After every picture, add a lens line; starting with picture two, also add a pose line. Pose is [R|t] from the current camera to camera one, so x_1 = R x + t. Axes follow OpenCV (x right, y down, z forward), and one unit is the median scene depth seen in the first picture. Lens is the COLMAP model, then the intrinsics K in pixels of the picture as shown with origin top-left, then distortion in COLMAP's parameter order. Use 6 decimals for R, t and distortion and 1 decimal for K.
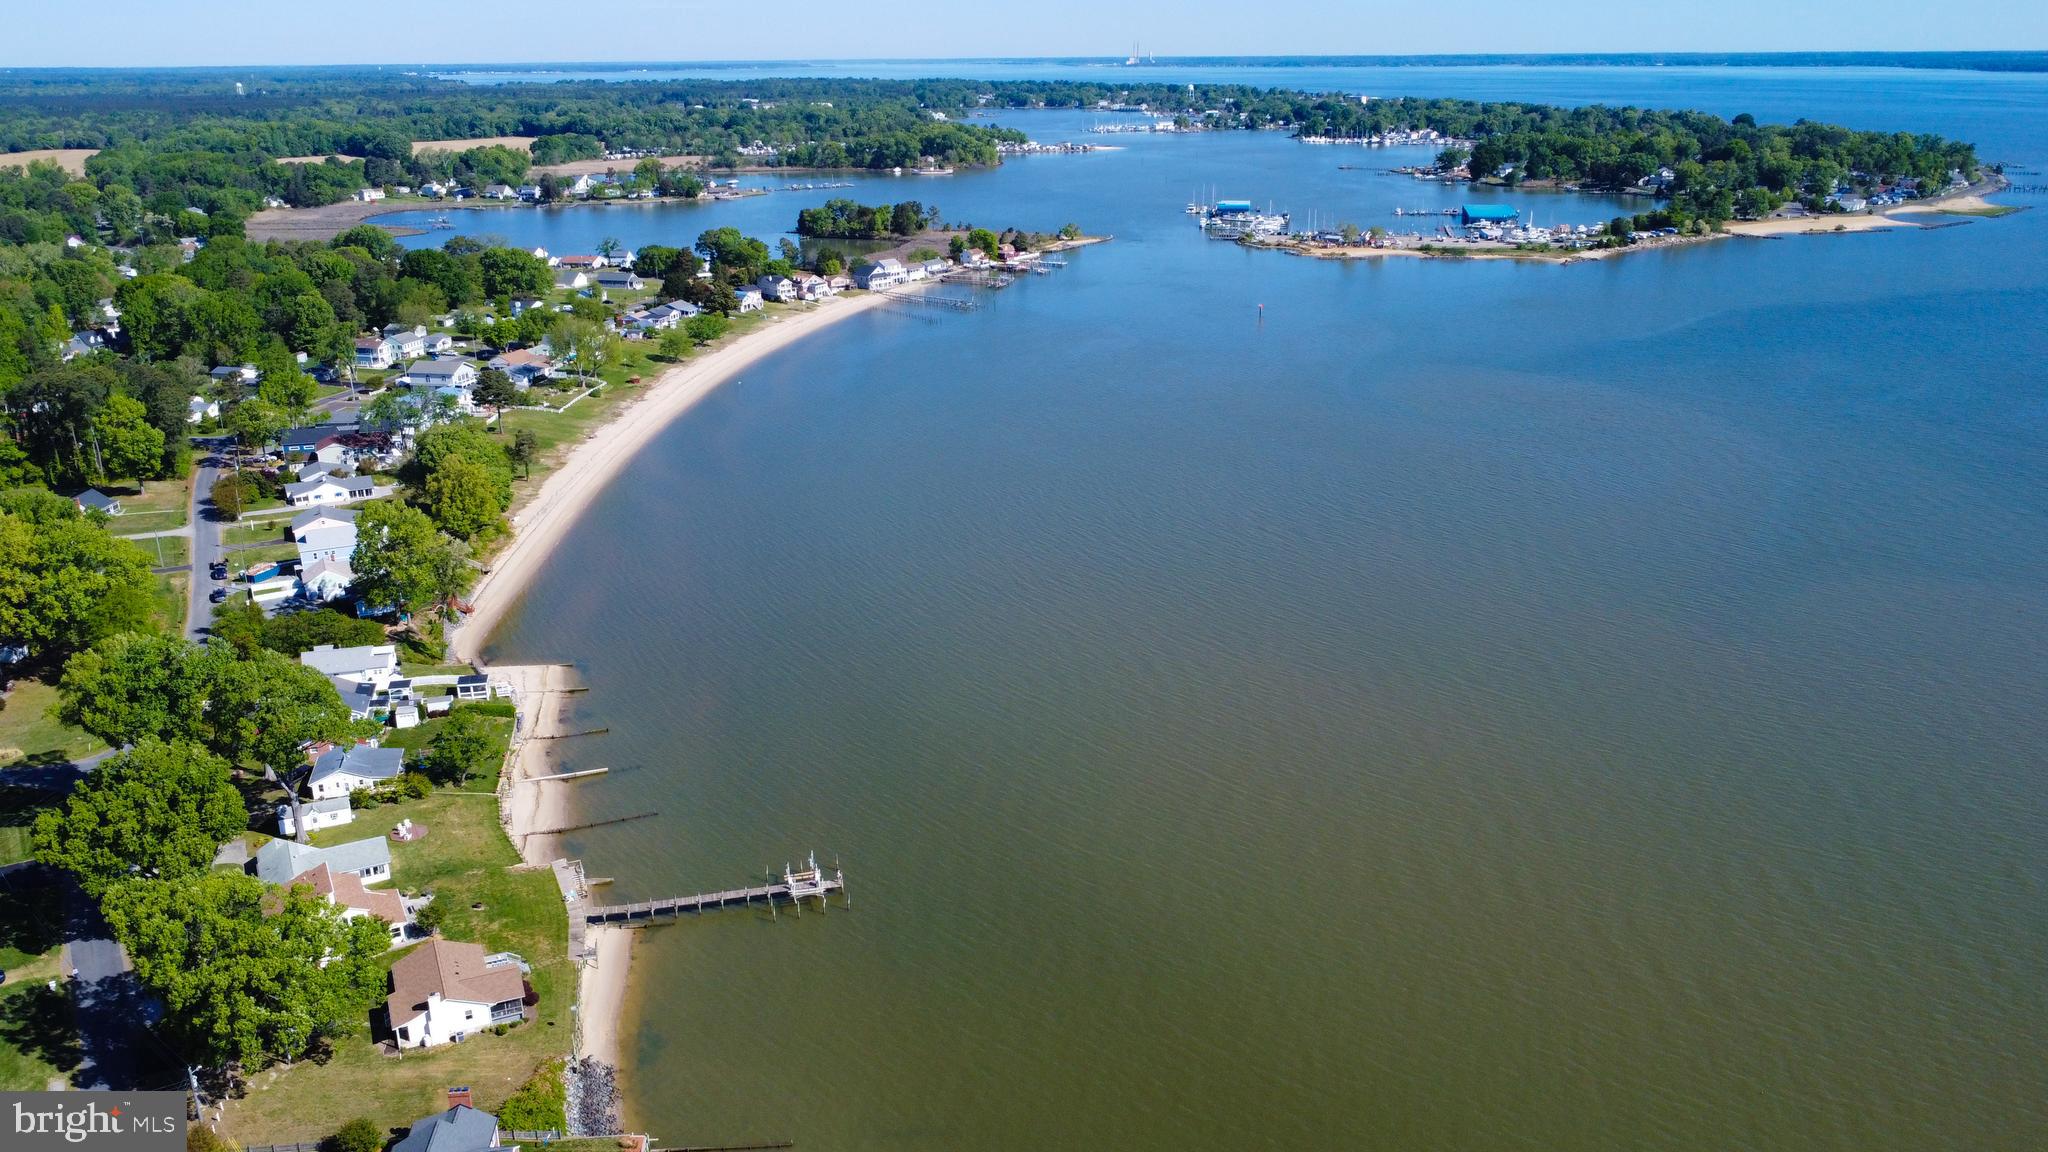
lens RADIAL K [[1547.6, 0, 1029.9], [0, 1547.6, 621.0], [0, 0, 1]] dist [0.003254, -0.004512]
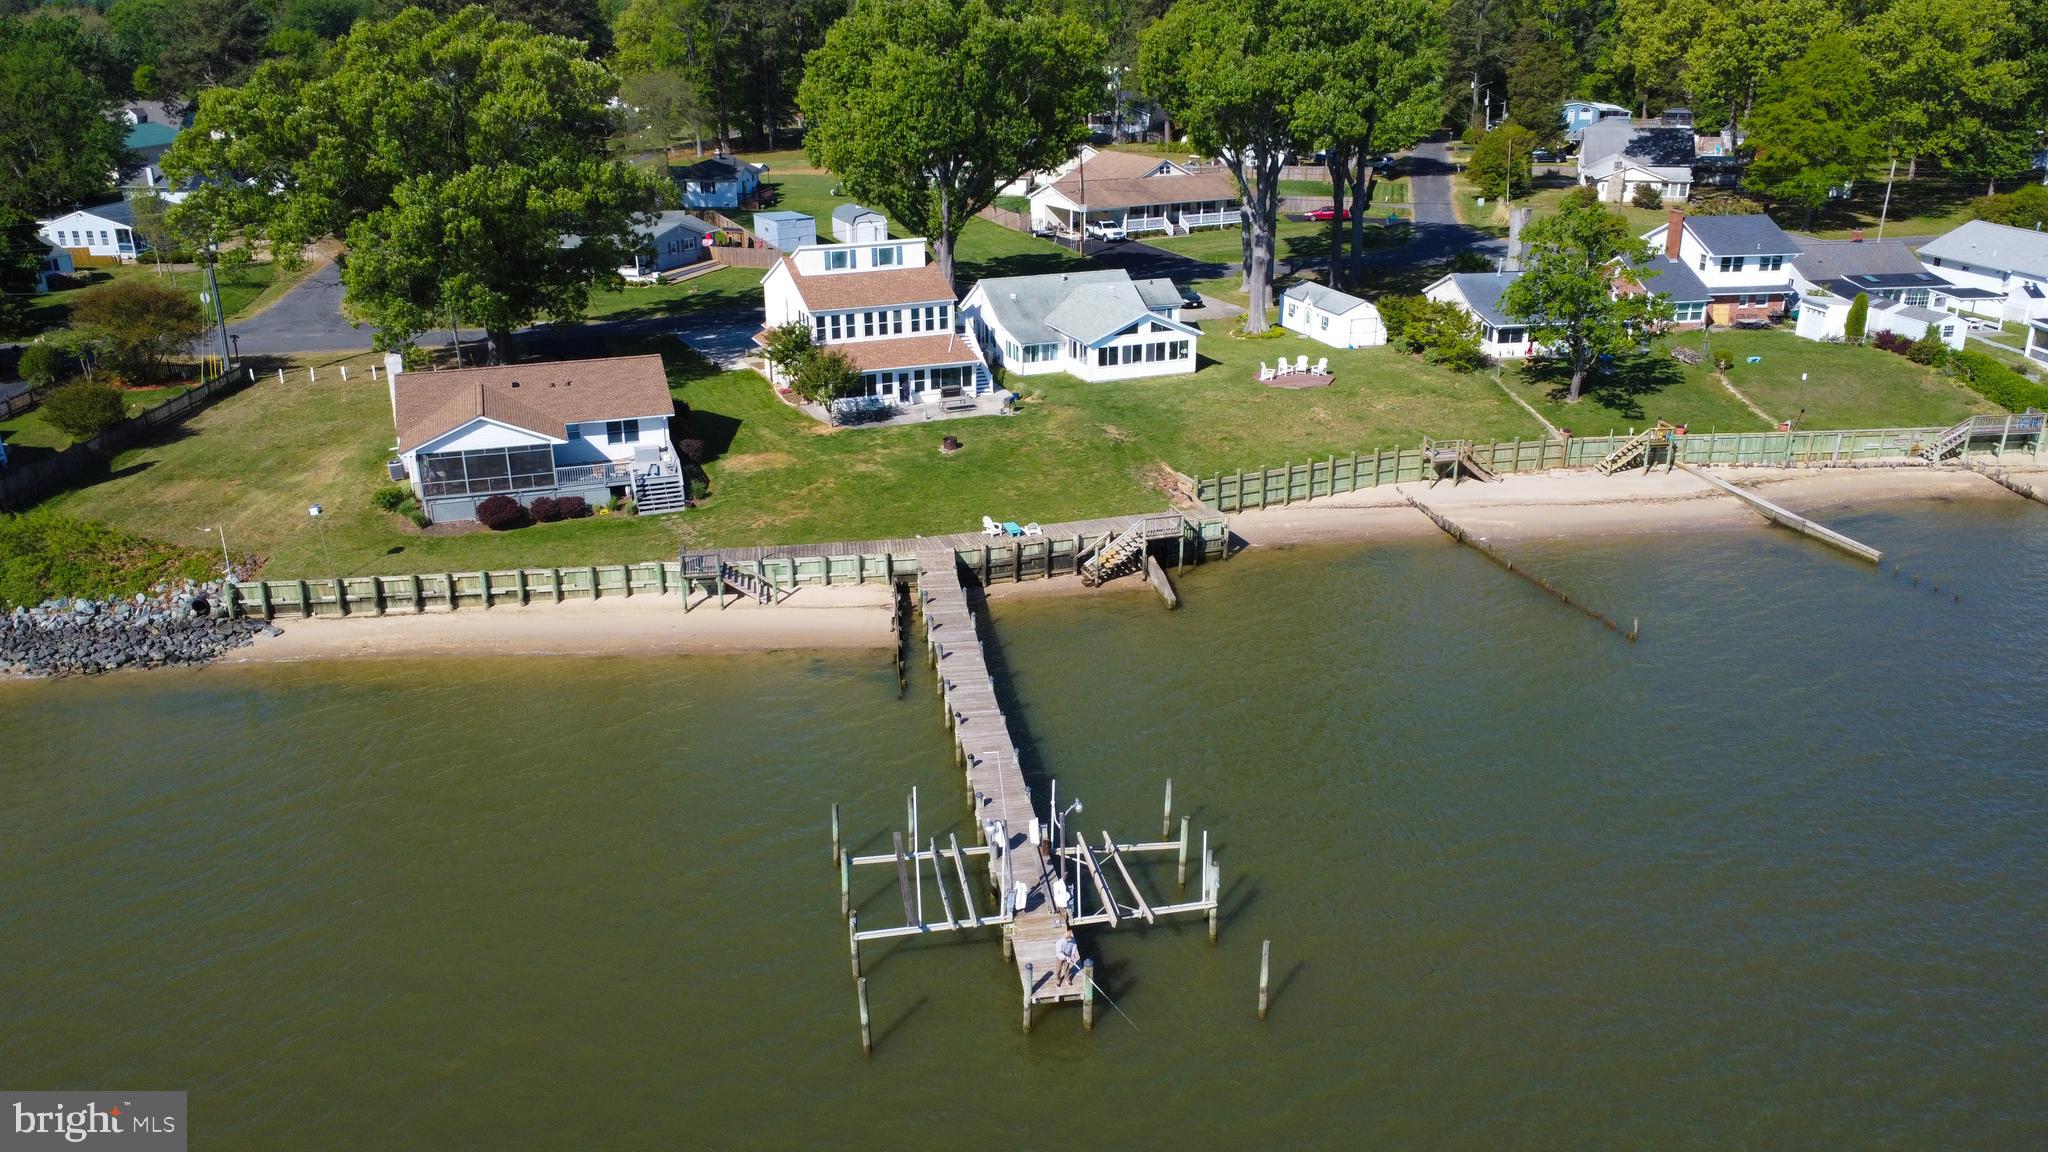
lens RADIAL K [[1547.6, 0, 1025.5], [0, 1547.6, 570.4], [0, 0, 1]] dist [0.003254, -0.004512]
pose [[-0.111454, 0.348307, -0.930731, 0.012655], [-0.338037, 0.867430, 0.365097, 0.013052], [0.934510, 0.355313, 0.021062, 0.258182]]
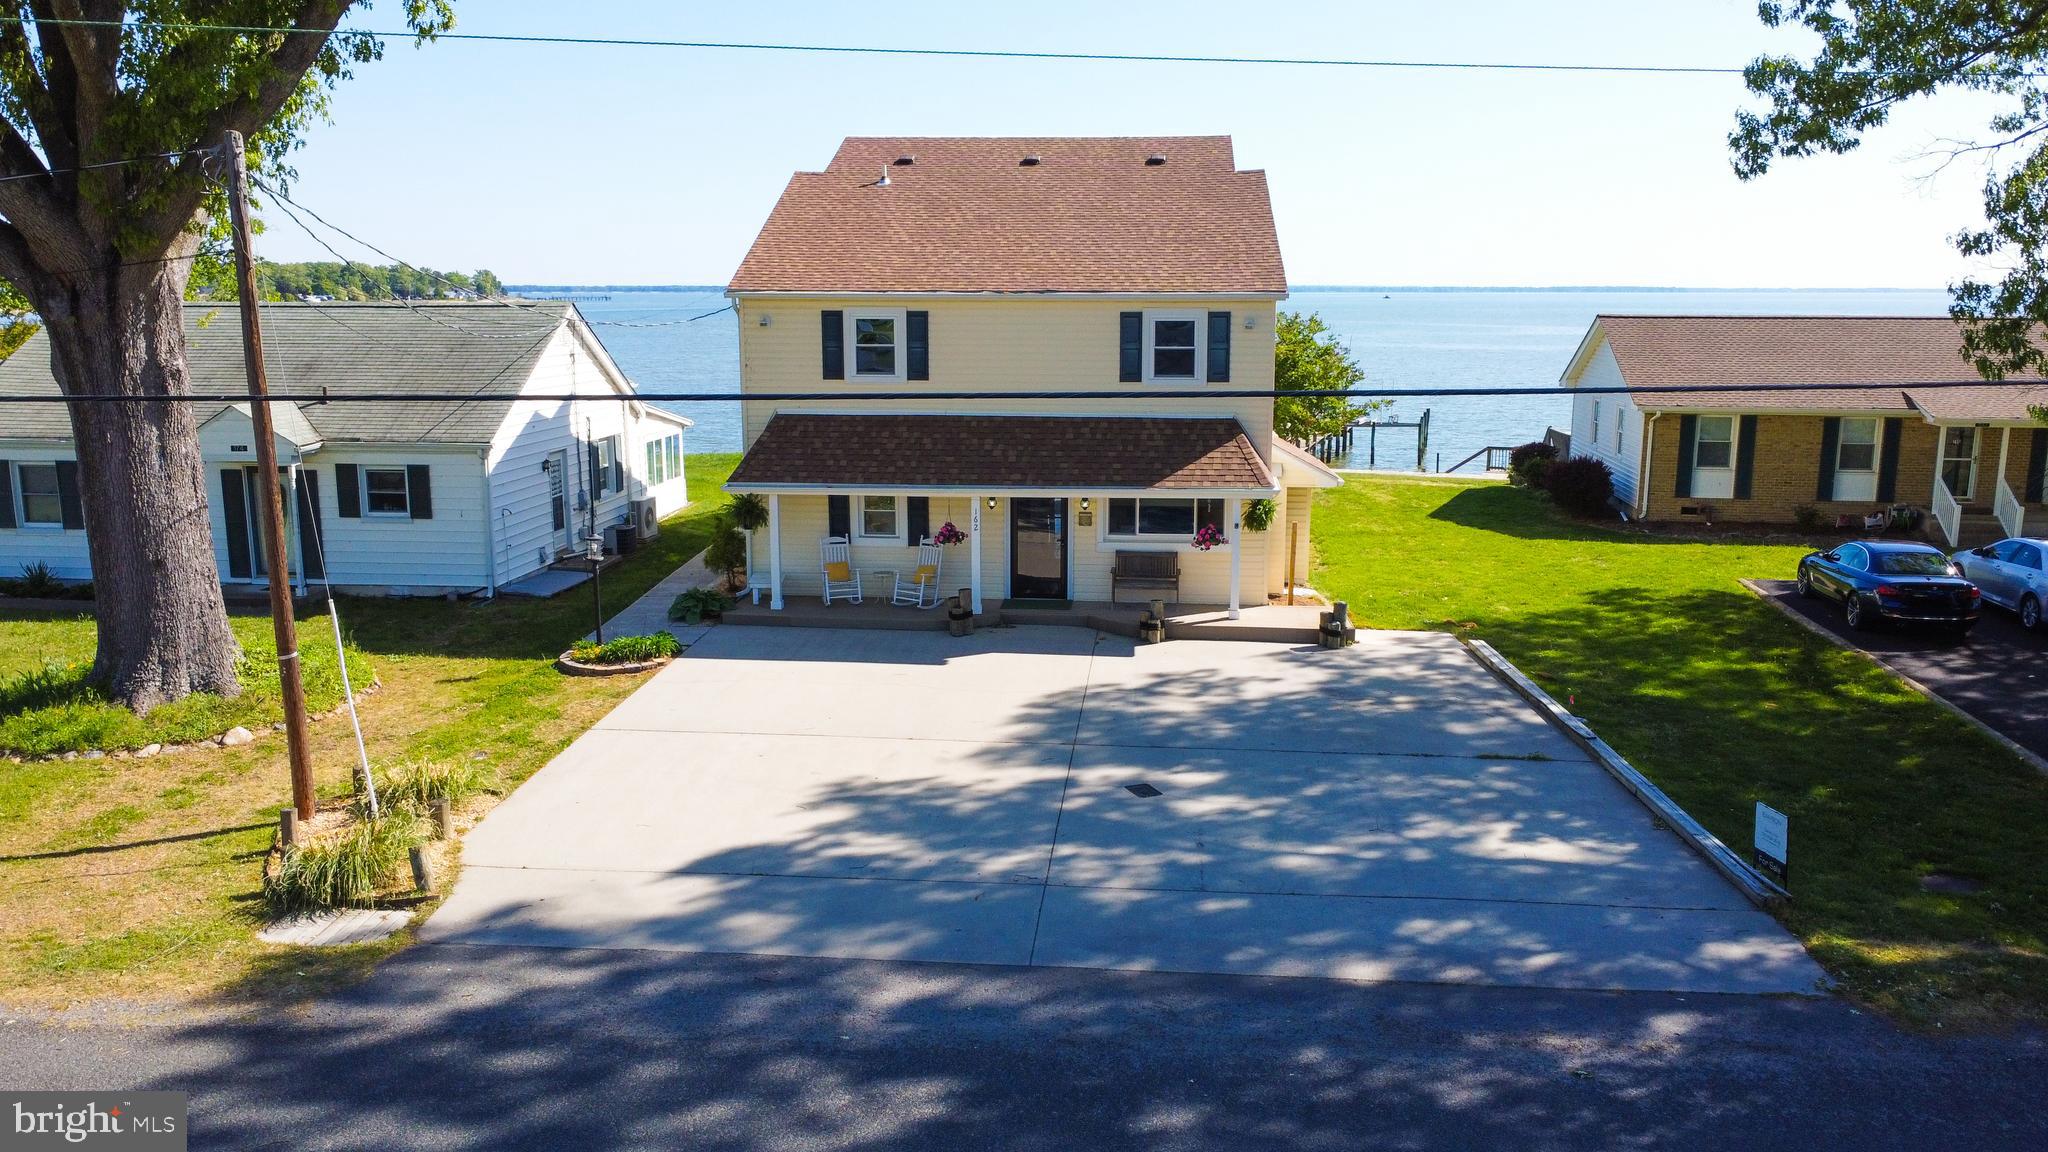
lens RADIAL K [[1547.6, 0, 1028.1], [0, 1547.6, 587.3], [0, 0, 1]] dist [0.003254, -0.004512]
pose [[0.555207, -0.152043, 0.817697, -0.145024], [0.286322, 0.957995, -0.016279, 0.051913], [-0.780875, 0.243163, 0.575419, 0.218497]]
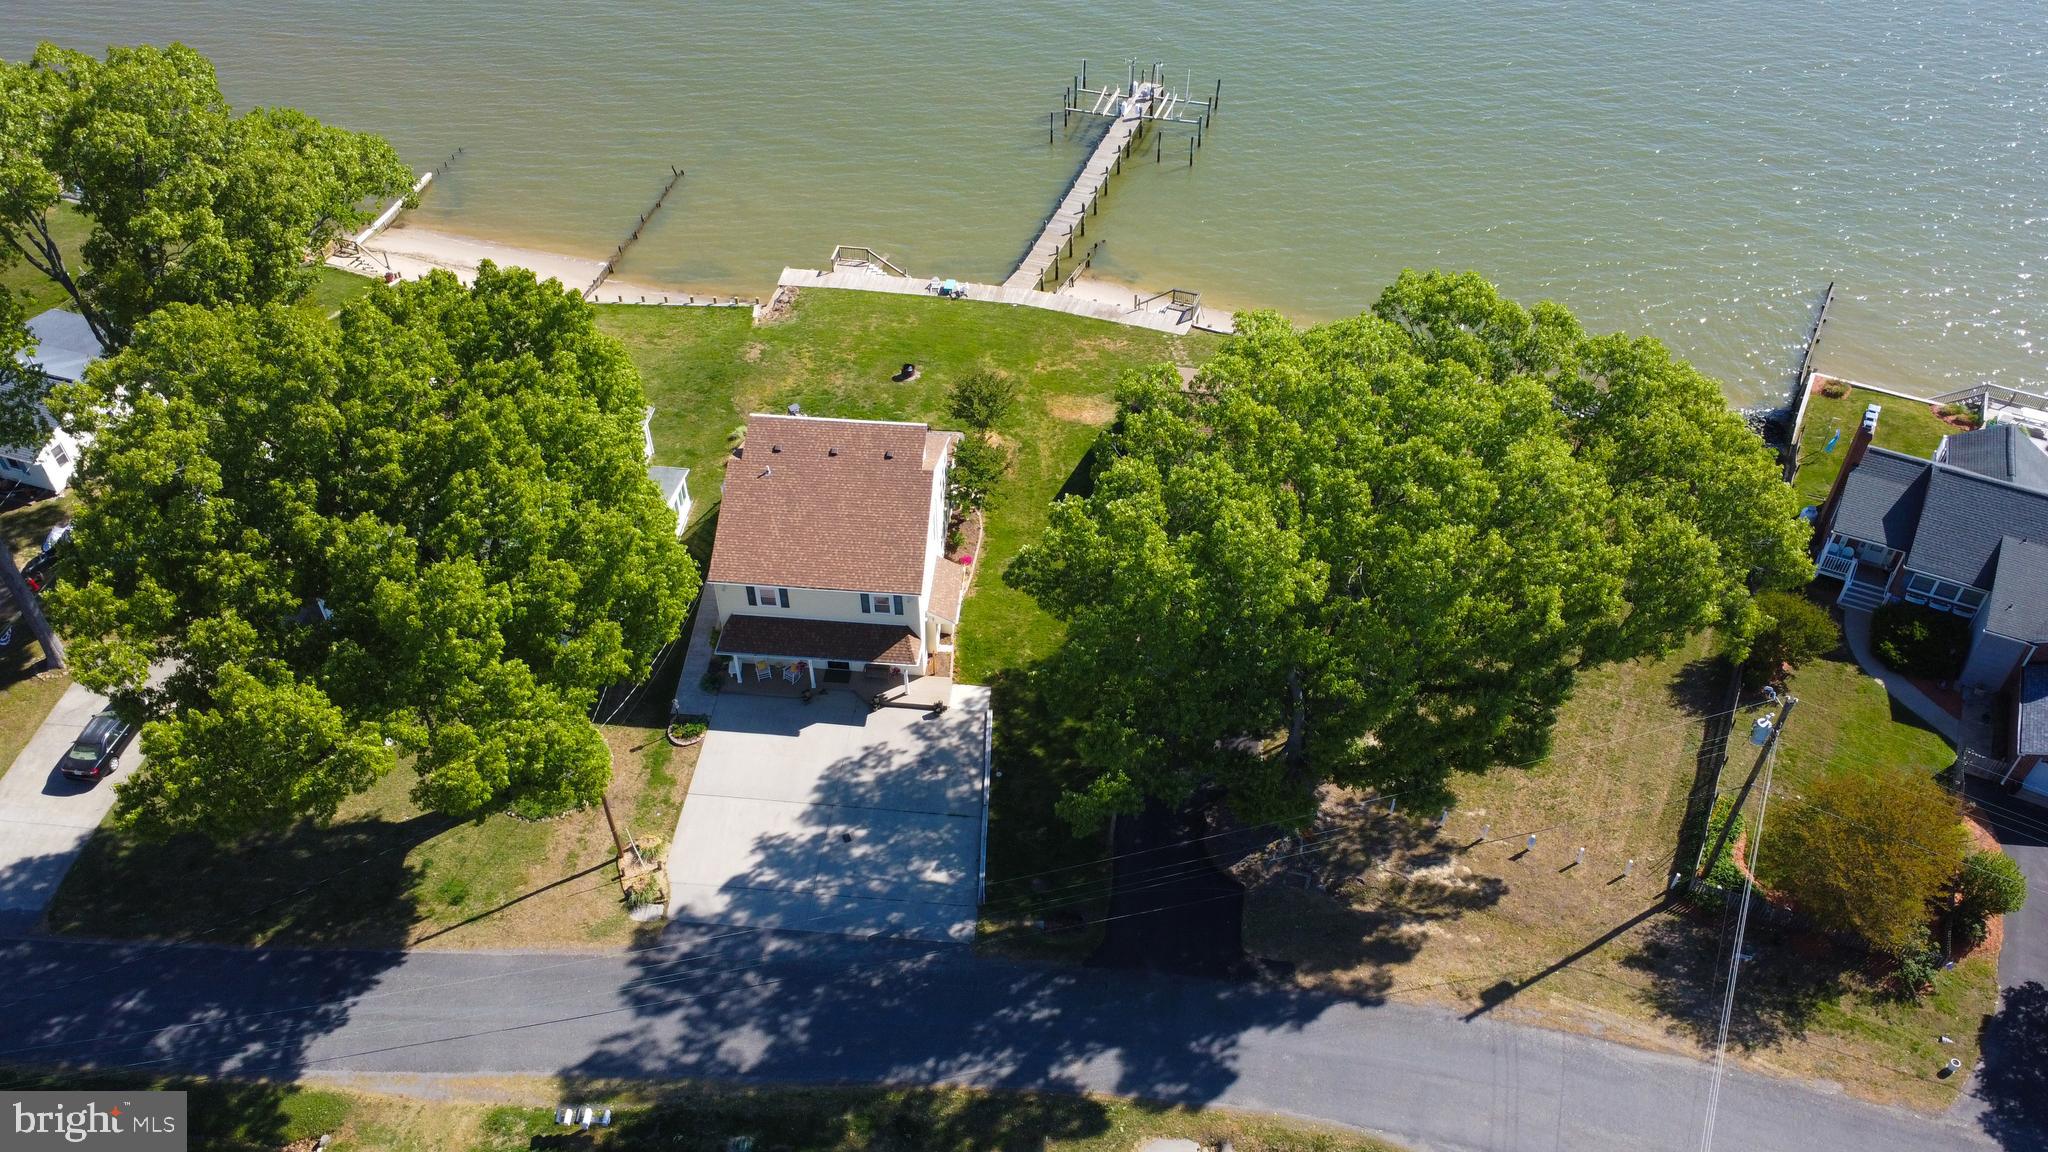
lens RADIAL K [[1547.6, 0, 1030.7], [0, 1547.6, 584.2], [0, 0, 1]] dist [0.003254, -0.004512]
pose [[0.556729, -0.560217, 0.613359, -0.163382], [0.284093, 0.822251, 0.493148, 0.005920], [-0.780605, -0.100299, 0.616925, 0.173845]]
